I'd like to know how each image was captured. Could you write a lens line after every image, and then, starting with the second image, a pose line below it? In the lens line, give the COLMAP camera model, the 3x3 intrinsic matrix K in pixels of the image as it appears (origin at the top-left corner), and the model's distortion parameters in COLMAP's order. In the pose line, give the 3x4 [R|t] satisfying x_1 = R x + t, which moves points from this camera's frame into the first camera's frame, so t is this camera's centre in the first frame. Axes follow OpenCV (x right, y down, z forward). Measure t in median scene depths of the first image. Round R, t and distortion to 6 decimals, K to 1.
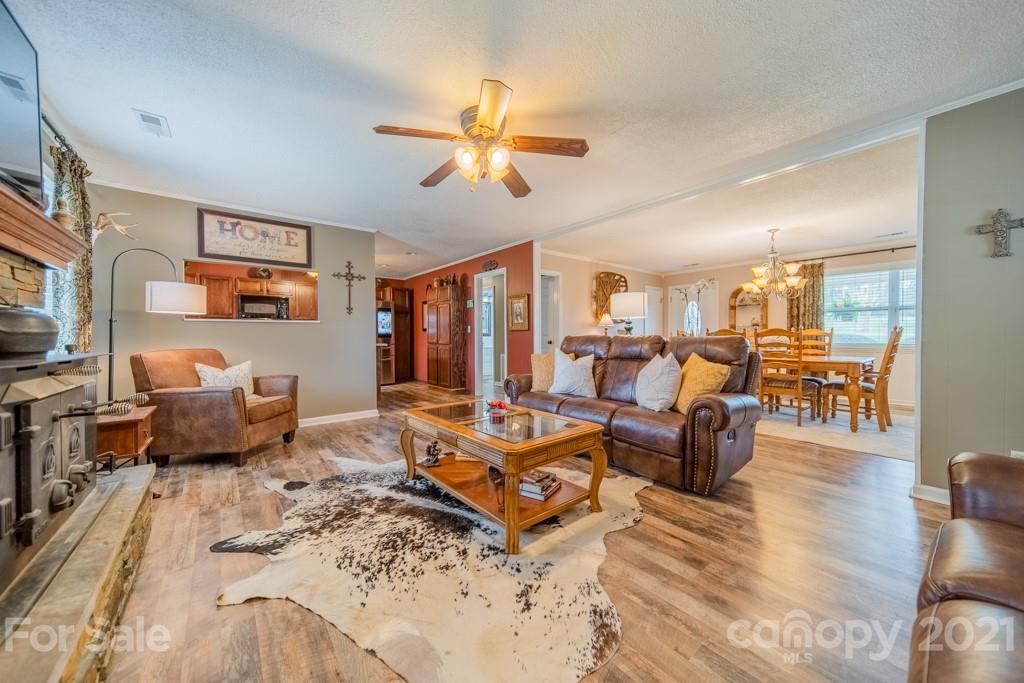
lens RADIAL K [[363.1, 0, 518.1], [0, 363.1, 340.0], [0, 0, 1]] dist [0.003429, -0.000051]
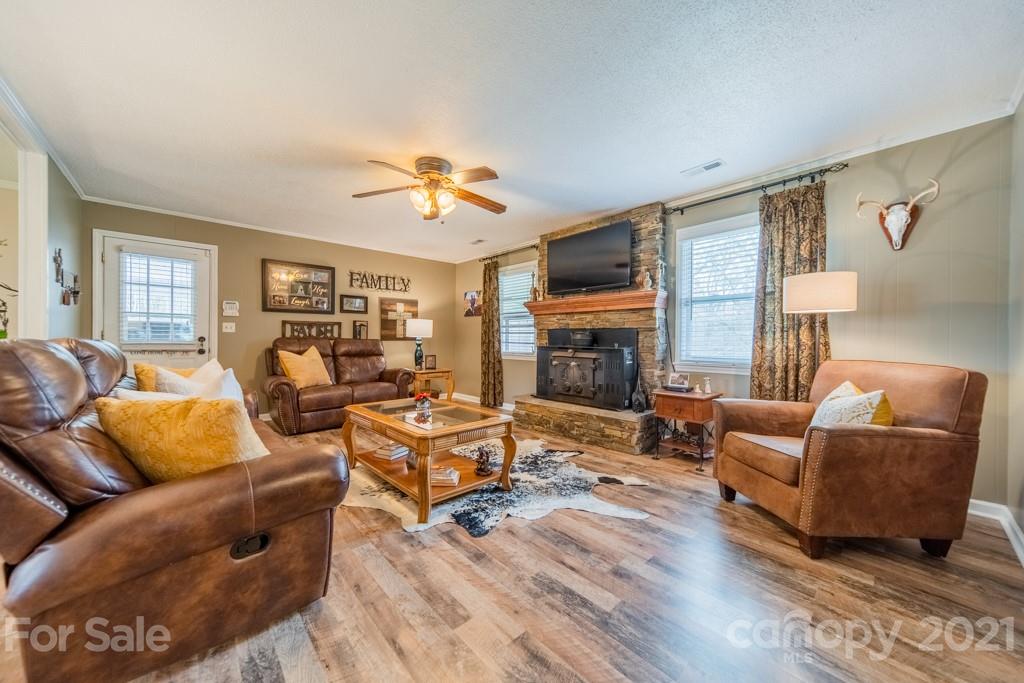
lens RADIAL K [[363.1, 0, 513.1], [0, 363.1, 342.4], [0, 0, 1]] dist [0.003429, -0.000051]
pose [[-0.999150, -0.001295, -0.041190, -0.234085], [-0.001812, 0.999920, 0.012514, -0.013649], [0.041171, 0.012578, -0.999073, 1.673678]]
